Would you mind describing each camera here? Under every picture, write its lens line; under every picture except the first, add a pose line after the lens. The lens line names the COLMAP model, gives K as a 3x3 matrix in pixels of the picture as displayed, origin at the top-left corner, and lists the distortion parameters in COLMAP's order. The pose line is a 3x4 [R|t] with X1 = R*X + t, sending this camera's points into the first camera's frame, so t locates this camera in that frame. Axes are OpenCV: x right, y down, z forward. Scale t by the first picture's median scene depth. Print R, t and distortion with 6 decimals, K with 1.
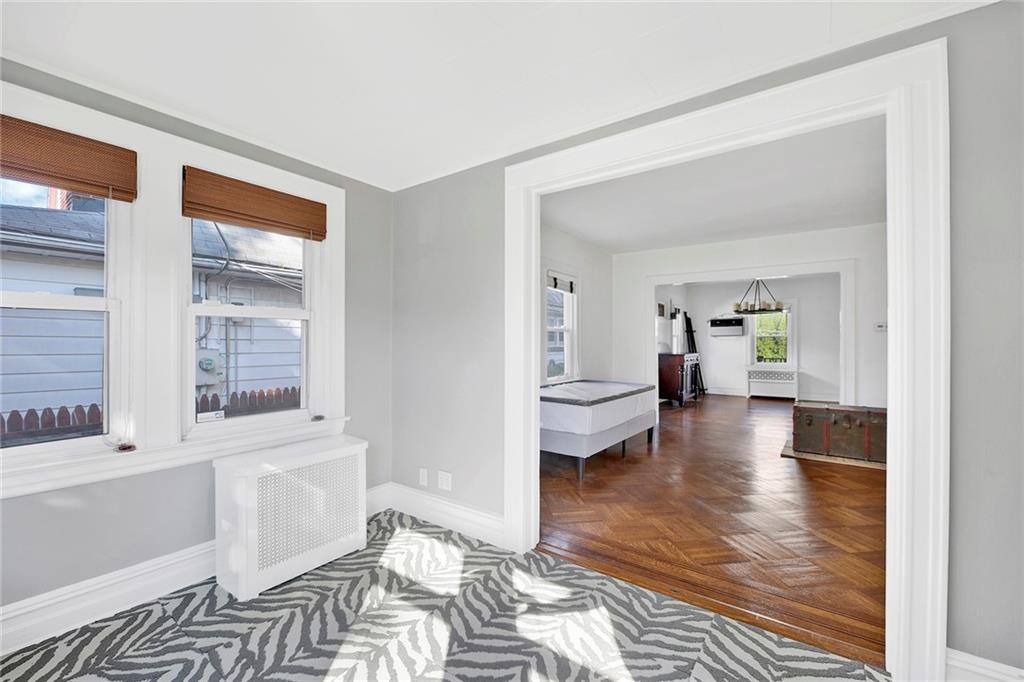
lens RADIAL K [[421.0, 0, 507.3], [0, 421.0, 341.5], [0, 0, 1]] dist [-0.006758, -0.000663]
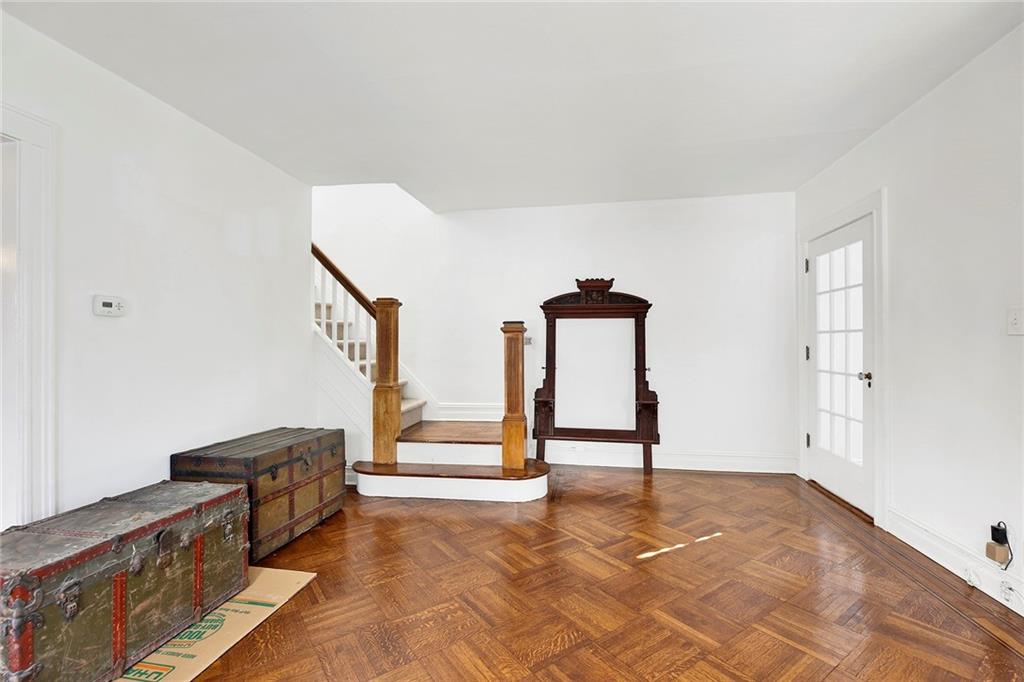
lens RADIAL K [[455.1, 0, 504.9], [0, 455.1, 342.6], [0, 0, 1]] dist [-0.001079, -0.000527]
pose [[-0.439790, 0.002668, 0.898097, 0.212054], [-0.003508, 0.999983, -0.004688, 0.003310], [-0.898094, -0.005212, -0.439773, 0.628207]]
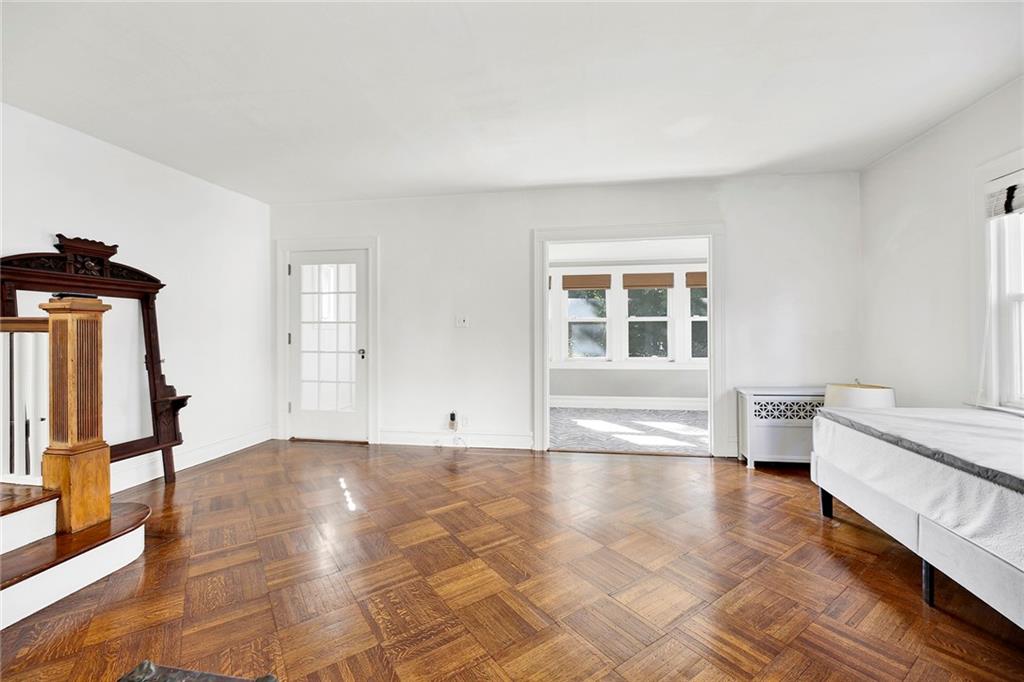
lens RADIAL K [[434.4, 0, 520.5], [0, 434.4, 328.5], [0, 0, 1]] dist [-0.001213, -0.000361]
pose [[-0.890042, -0.001482, -0.455876, 0.575716], [0.004979, 0.999903, -0.012972, 0.007492], [0.455851, -0.013816, -0.889949, 0.836725]]
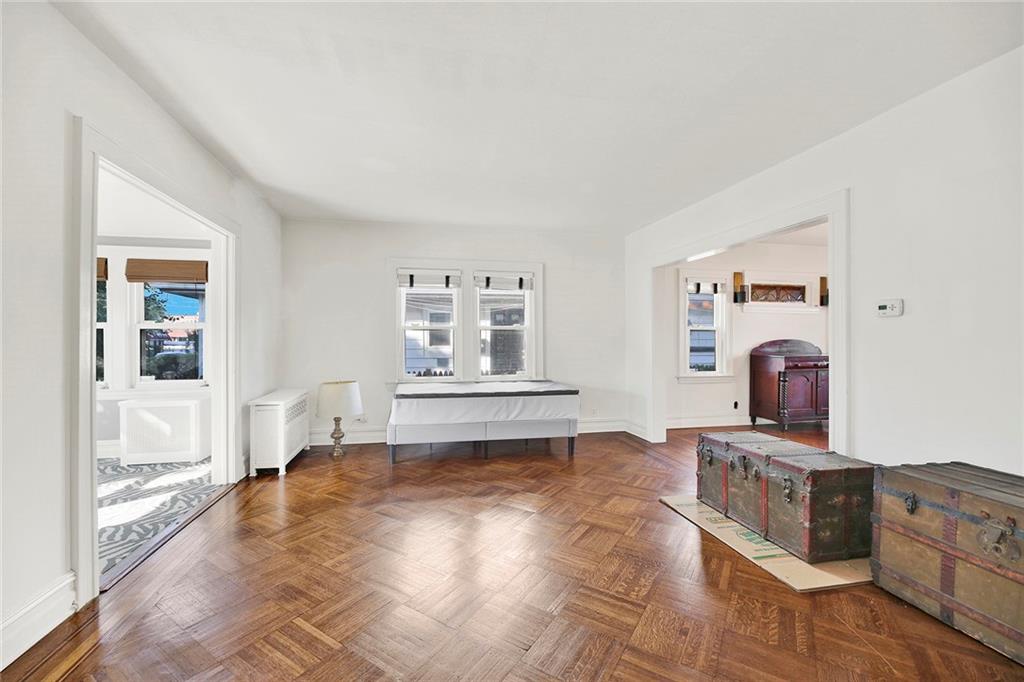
lens RADIAL K [[417.5, 0, 505.6], [0, 417.5, 340.7], [0, 0, 1]] dist [-0.001485, -0.000340]
pose [[0.750569, -0.004706, -0.660776, 0.662521], [0.005723, 0.999983, -0.000622, 0.002740], [0.660768, -0.003314, 0.750583, 0.216135]]
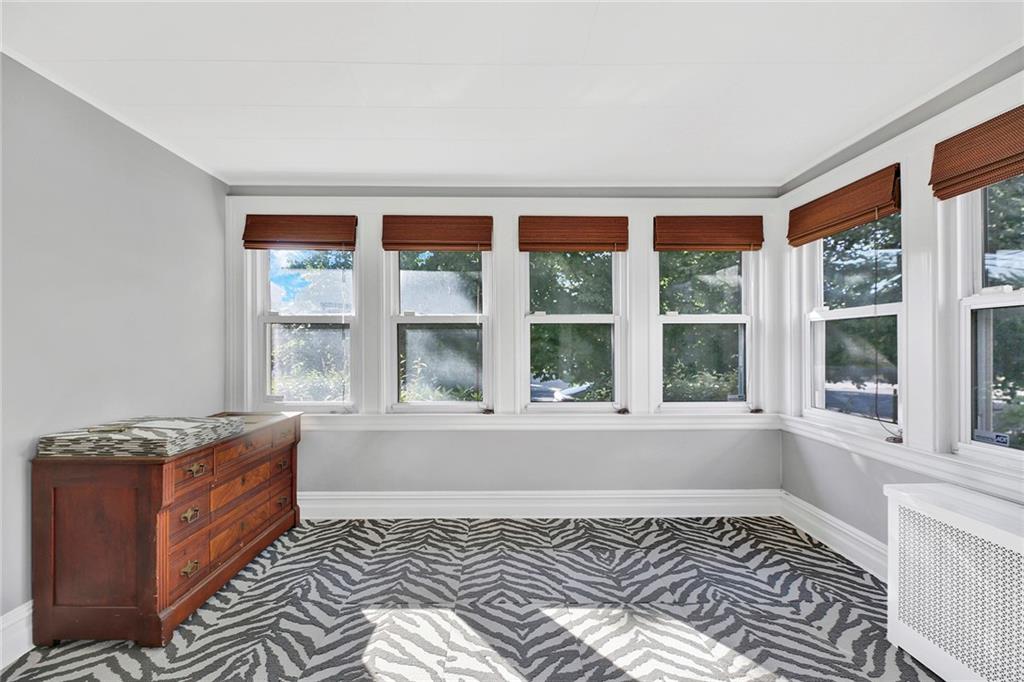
lens RADIAL K [[423.2, 0, 510.4], [0, 423.2, 343.0], [0, 0, 1]] dist [-0.001419, -0.000325]
pose [[-0.793962, -0.000122, -0.607968, 0.163503], [0.002481, 0.999991, -0.003441, 0.001349], [0.607962, -0.004241, -0.793954, 0.375395]]
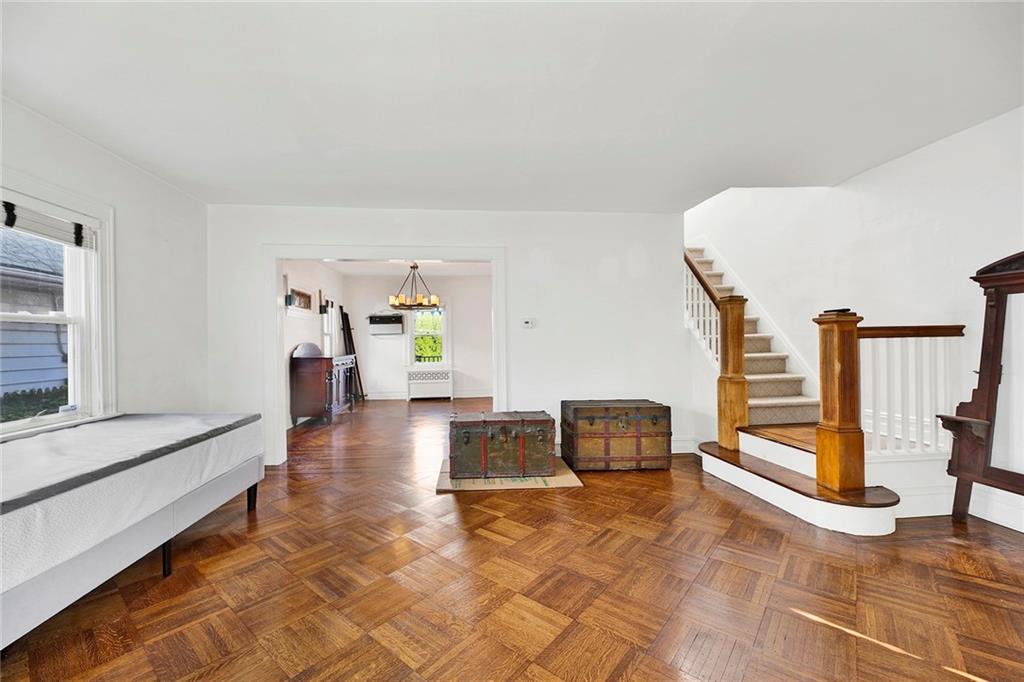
lens RADIAL K [[419.9, 0, 495.8], [0, 419.9, 340.4], [0, 0, 1]] dist [-0.002202, -0.000332]
pose [[0.757405, -0.009712, 0.652873, 0.174984], [0.011083, 0.999937, 0.002018, 0.000786], [-0.652851, 0.005708, 0.757465, 0.257741]]
